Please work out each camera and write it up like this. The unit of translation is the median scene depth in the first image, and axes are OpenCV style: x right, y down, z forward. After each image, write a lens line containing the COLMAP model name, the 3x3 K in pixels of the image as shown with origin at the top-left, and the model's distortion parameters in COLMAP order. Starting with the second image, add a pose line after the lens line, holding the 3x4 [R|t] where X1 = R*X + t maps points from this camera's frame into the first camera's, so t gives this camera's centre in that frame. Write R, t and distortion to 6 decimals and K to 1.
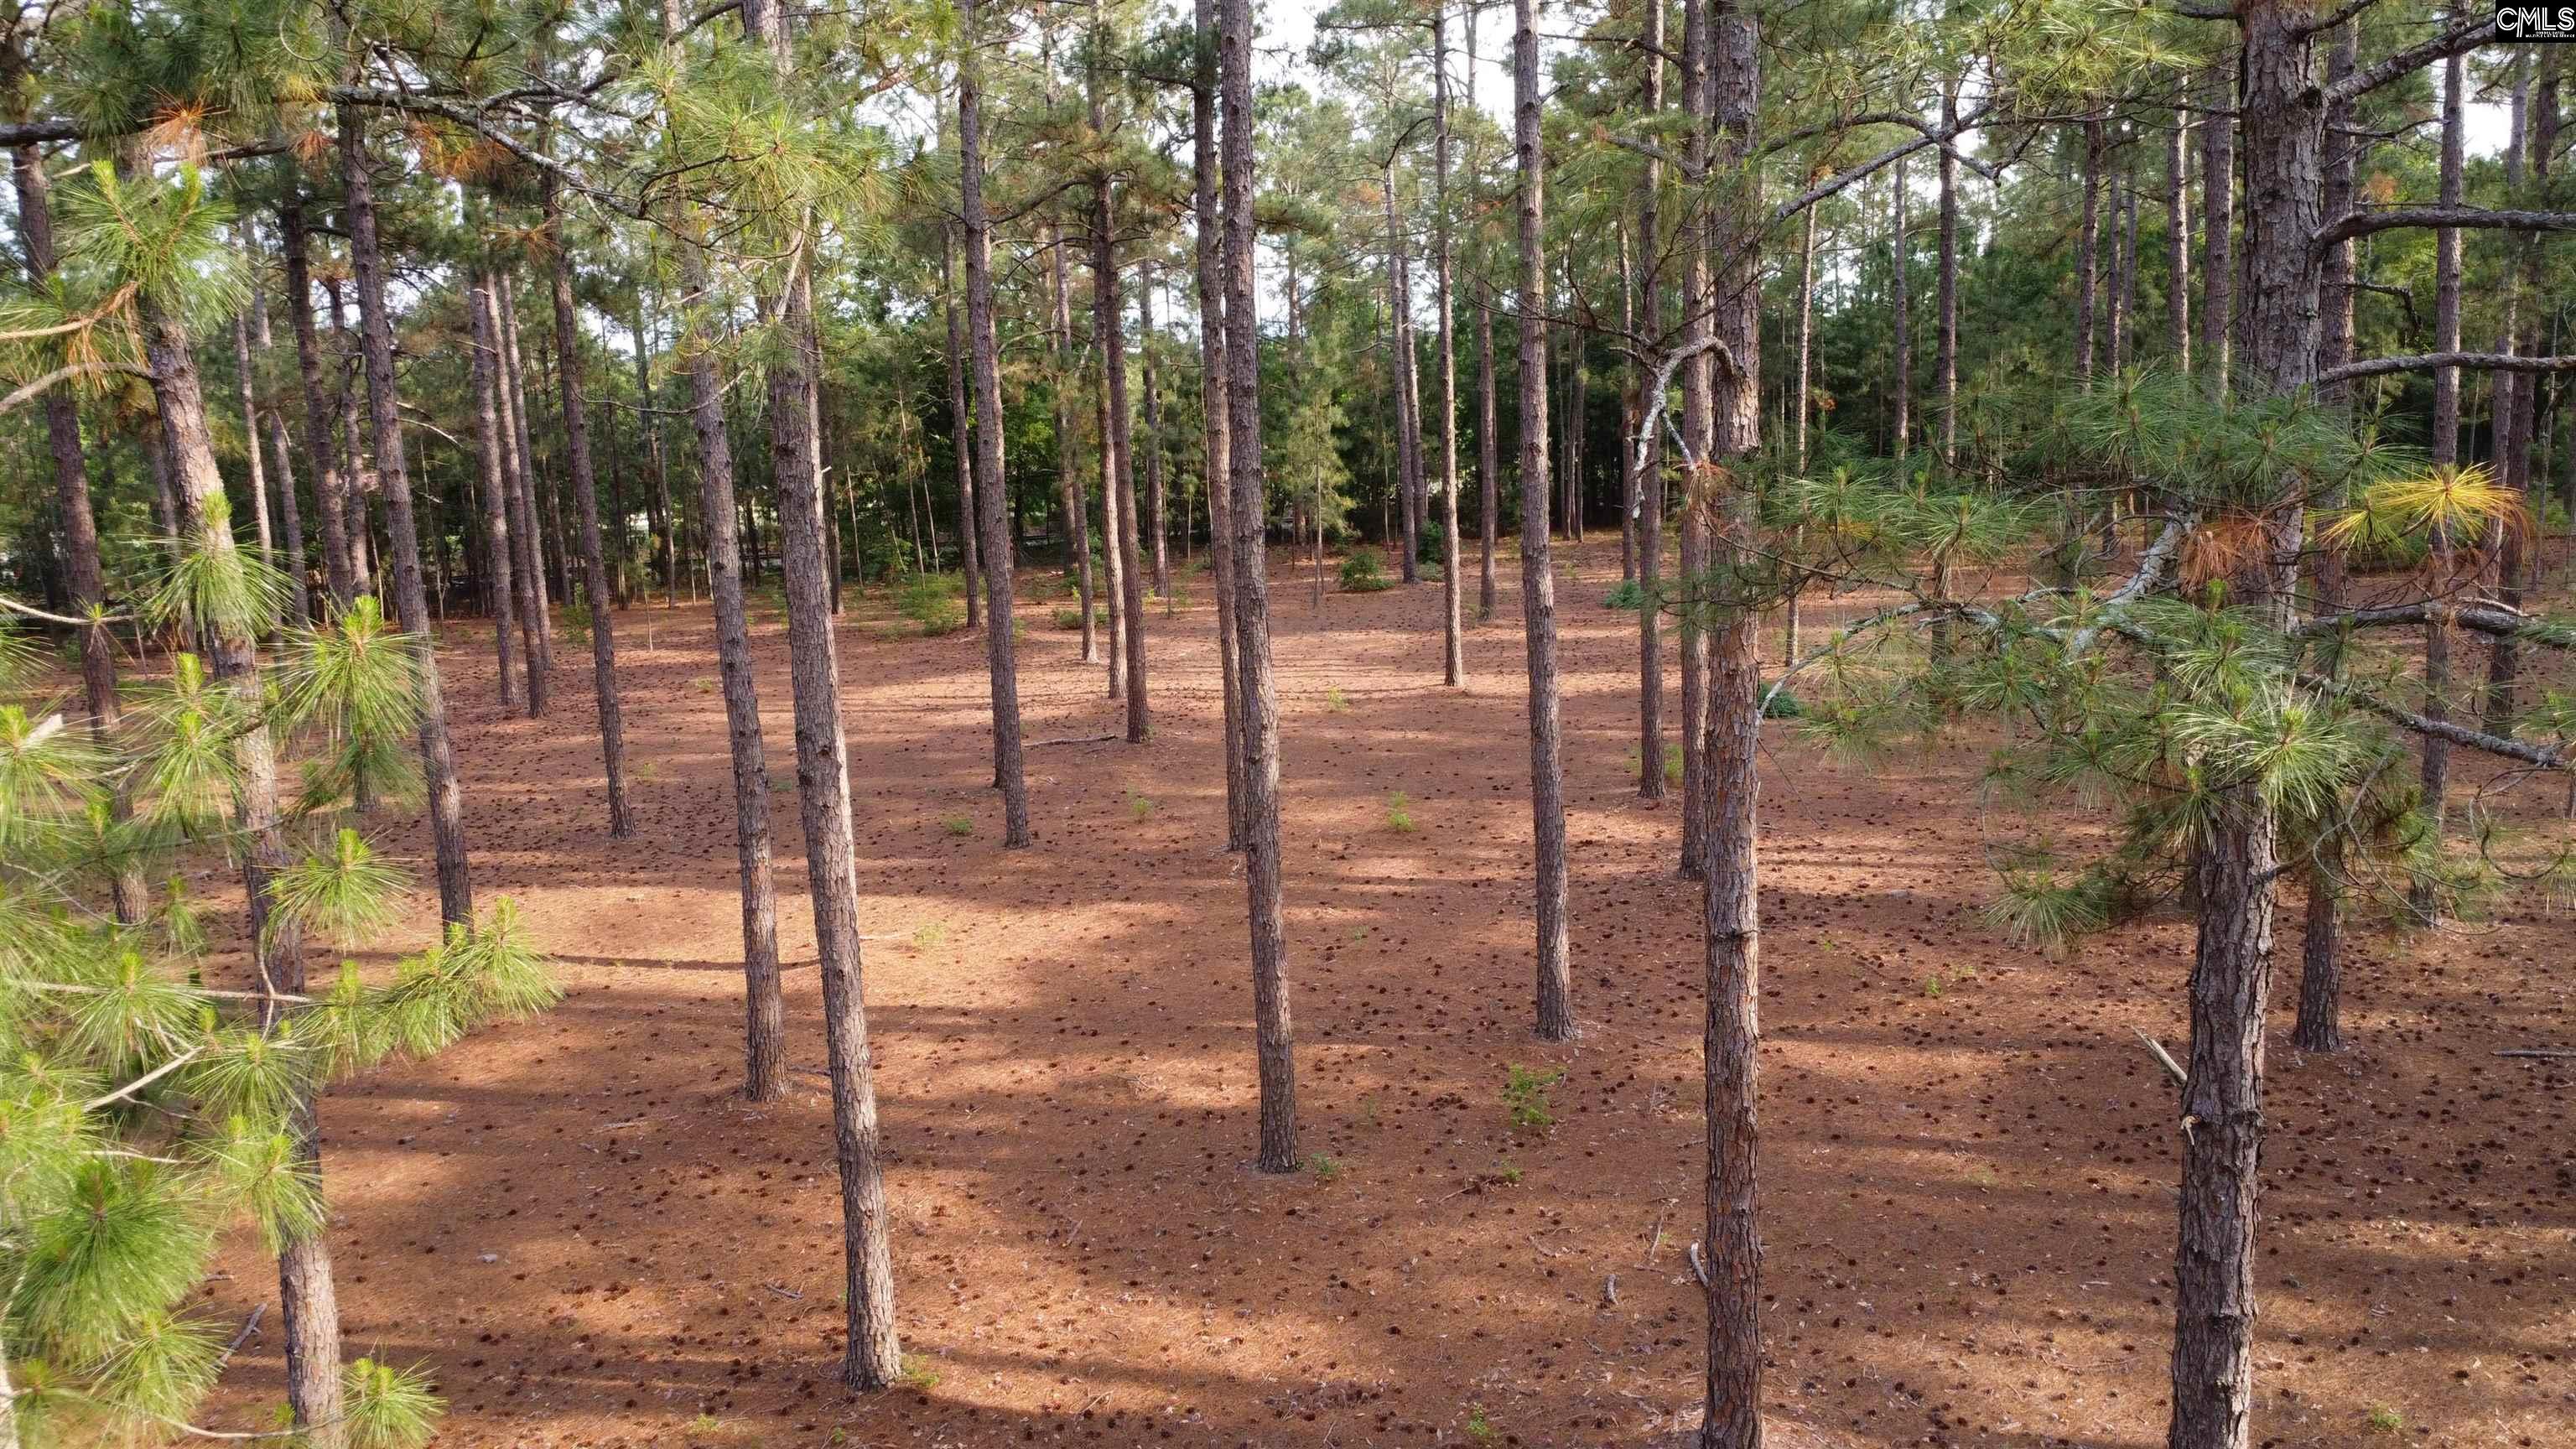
lens RADIAL K [[1922.8, 0, 1302.8], [0, 1922.8, 711.1], [0, 0, 1]] dist [0.002883, -0.005979]
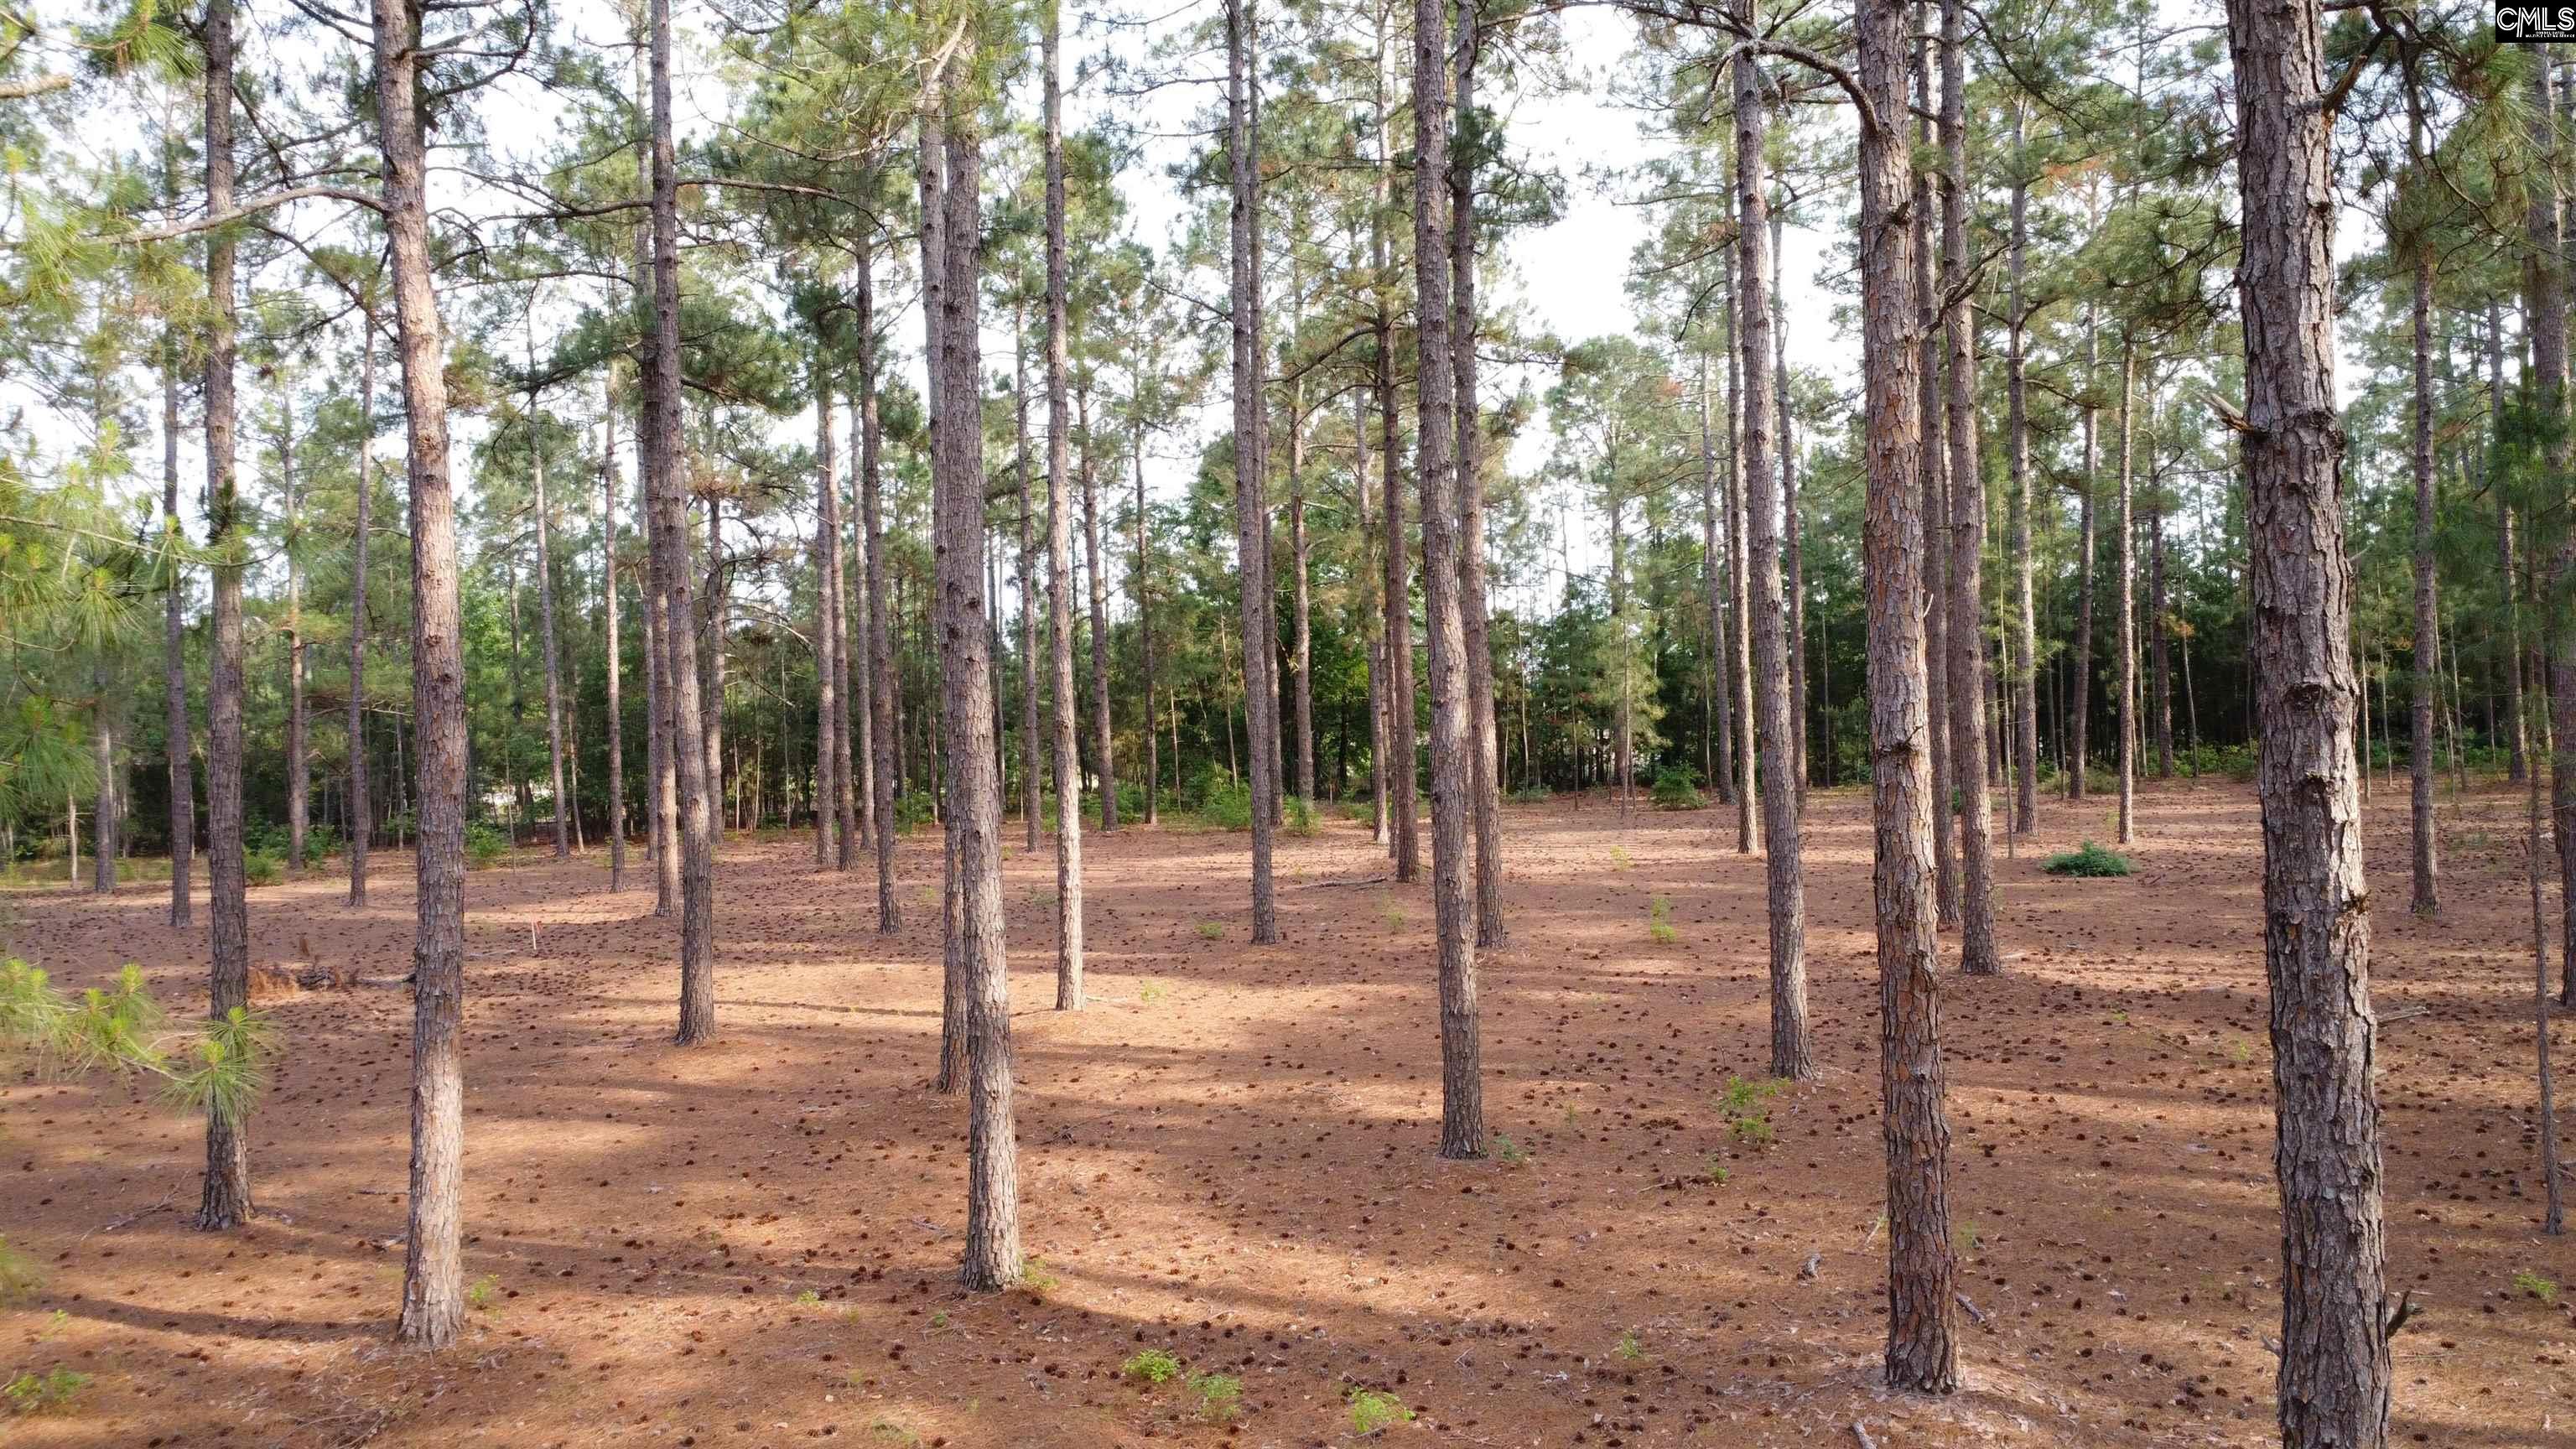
lens RADIAL K [[1922.8, 0, 1302.8], [0, 1922.8, 711.1], [0, 0, 1]] dist [0.002883, -0.005979]
pose [[0.982500, 0.005801, -0.186172, 0.084588], [-0.037626, 0.985091, -0.167871, 0.187851], [0.182423, 0.171938, 0.968070, 0.056356]]
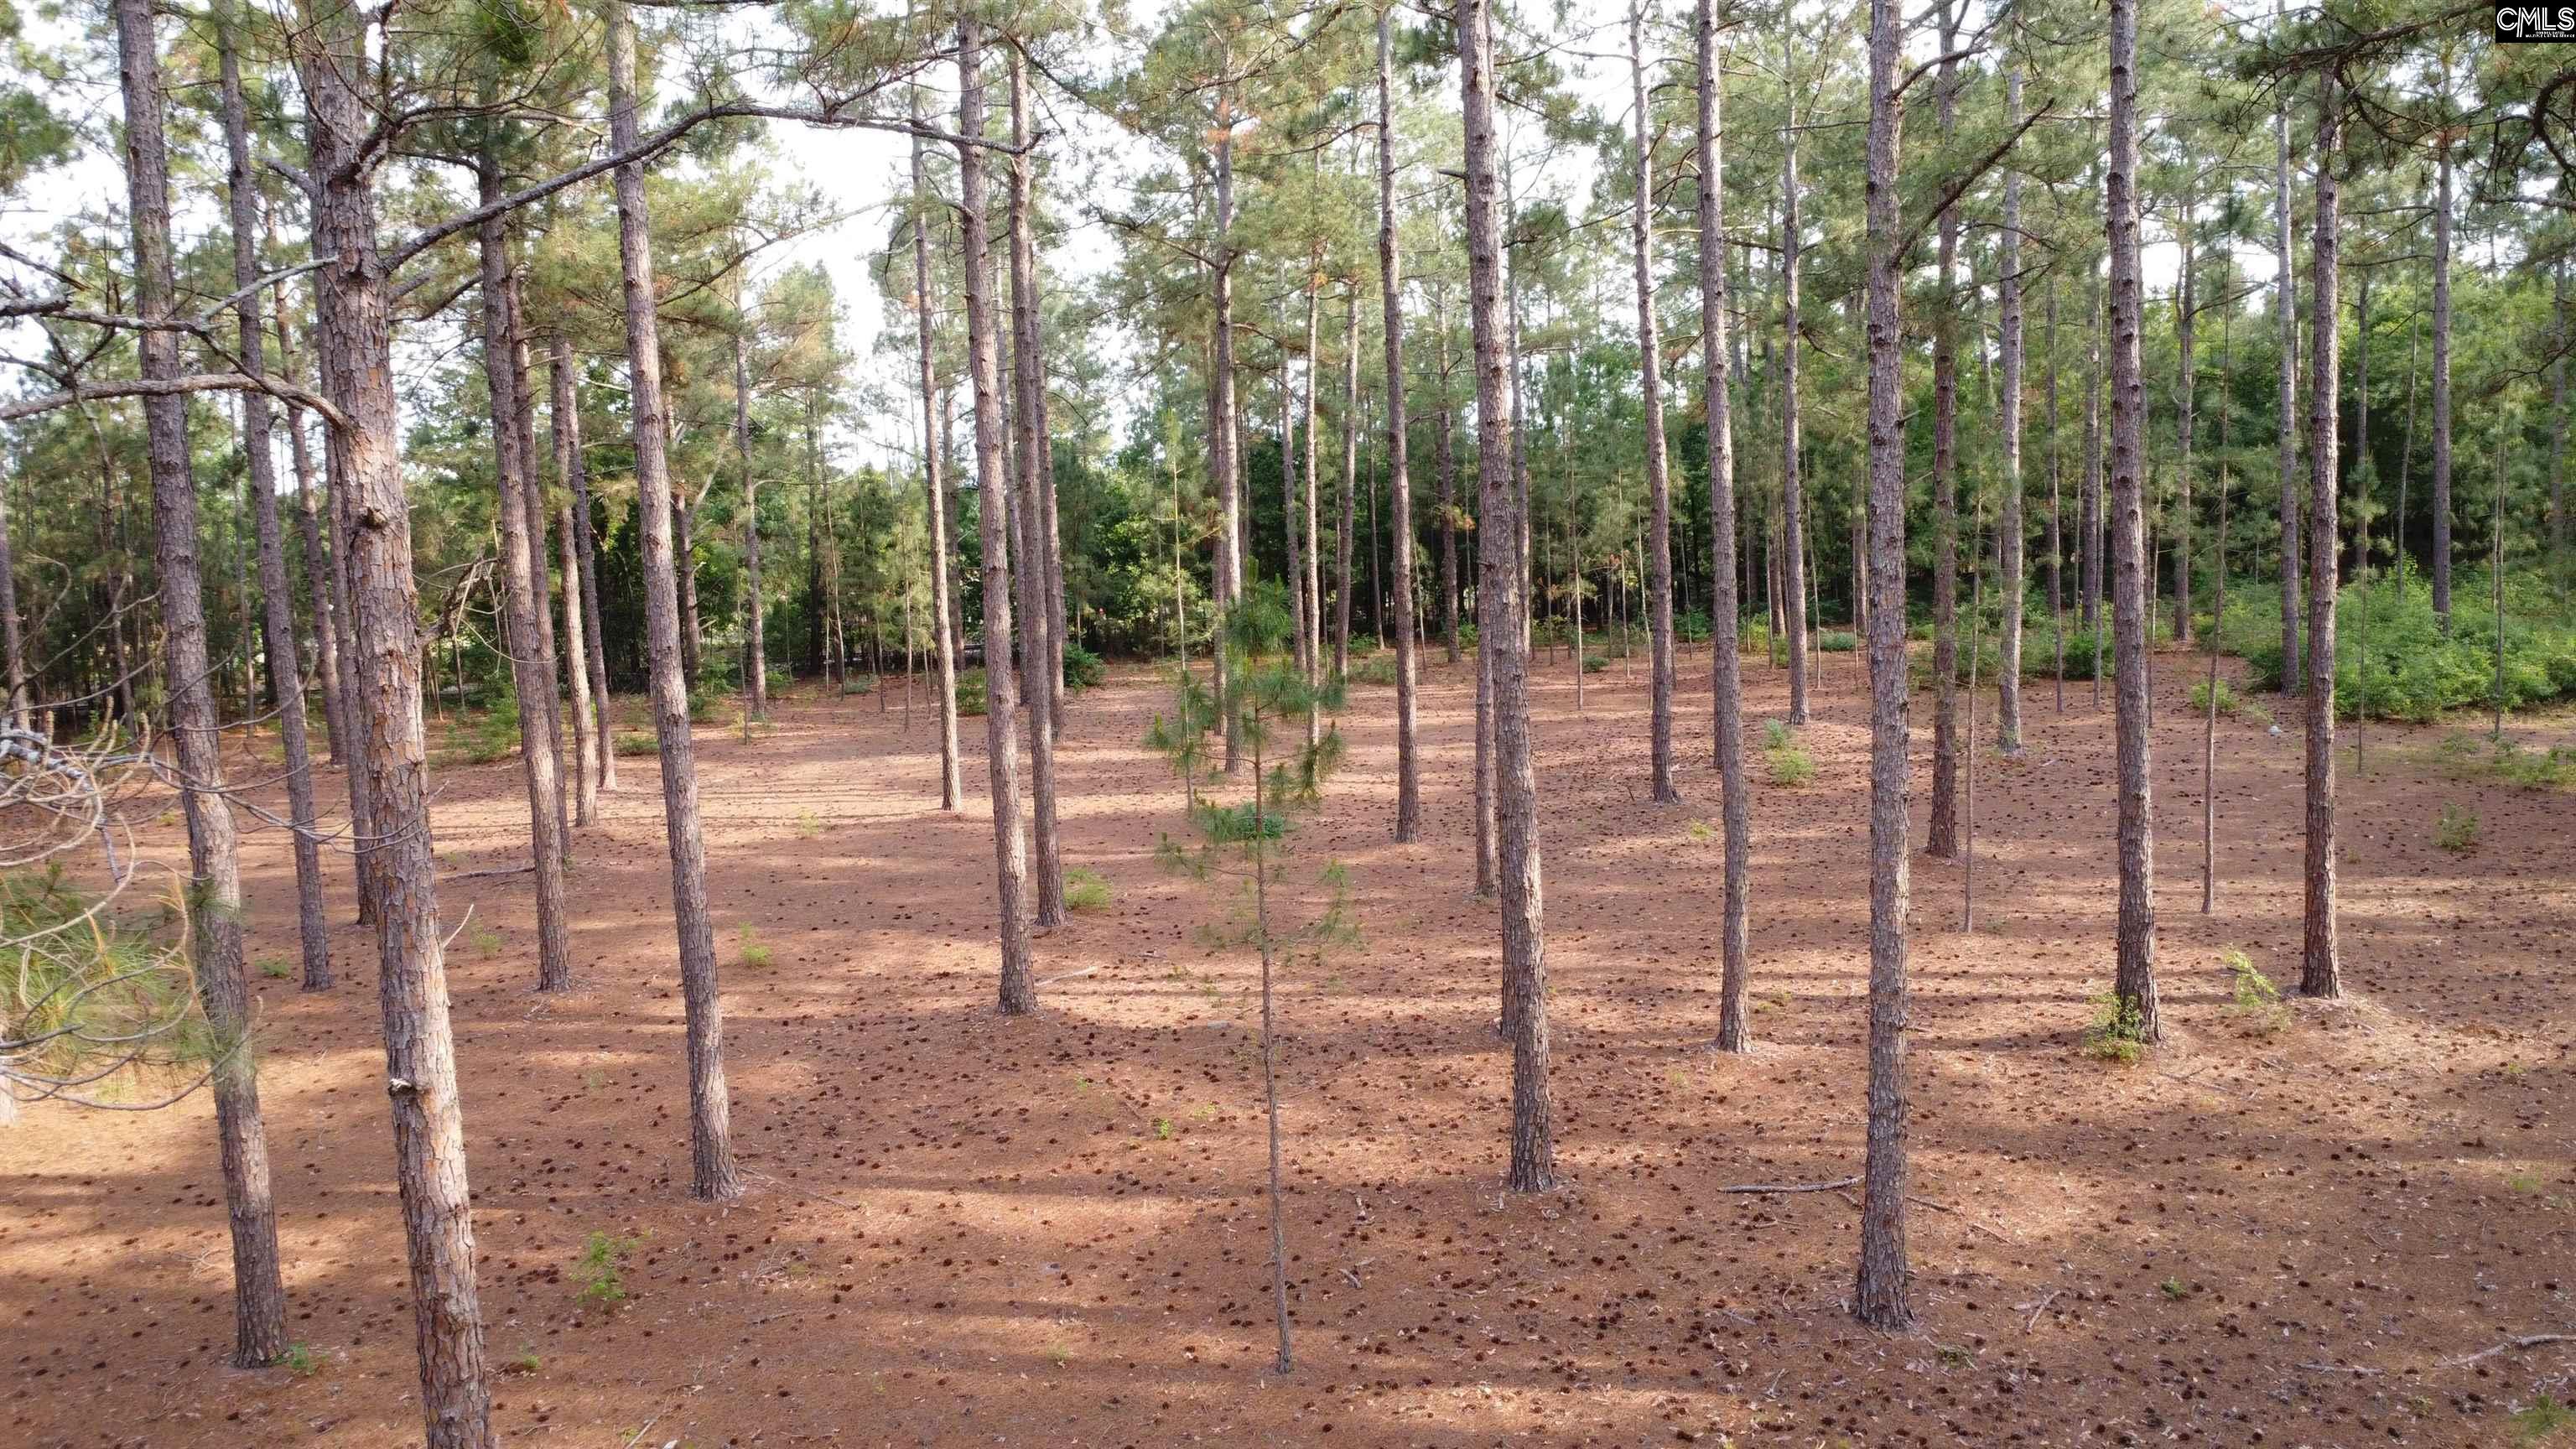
lens RADIAL K [[1922.8, 0, 1302.8], [0, 1922.8, 711.1], [0, 0, 1]] dist [0.002883, -0.005979]
pose [[0.997402, -0.006543, 0.071742, 0.400809], [0.011406, 0.997649, -0.067575, 0.009785], [-0.071131, 0.068218, 0.995131, 0.088176]]
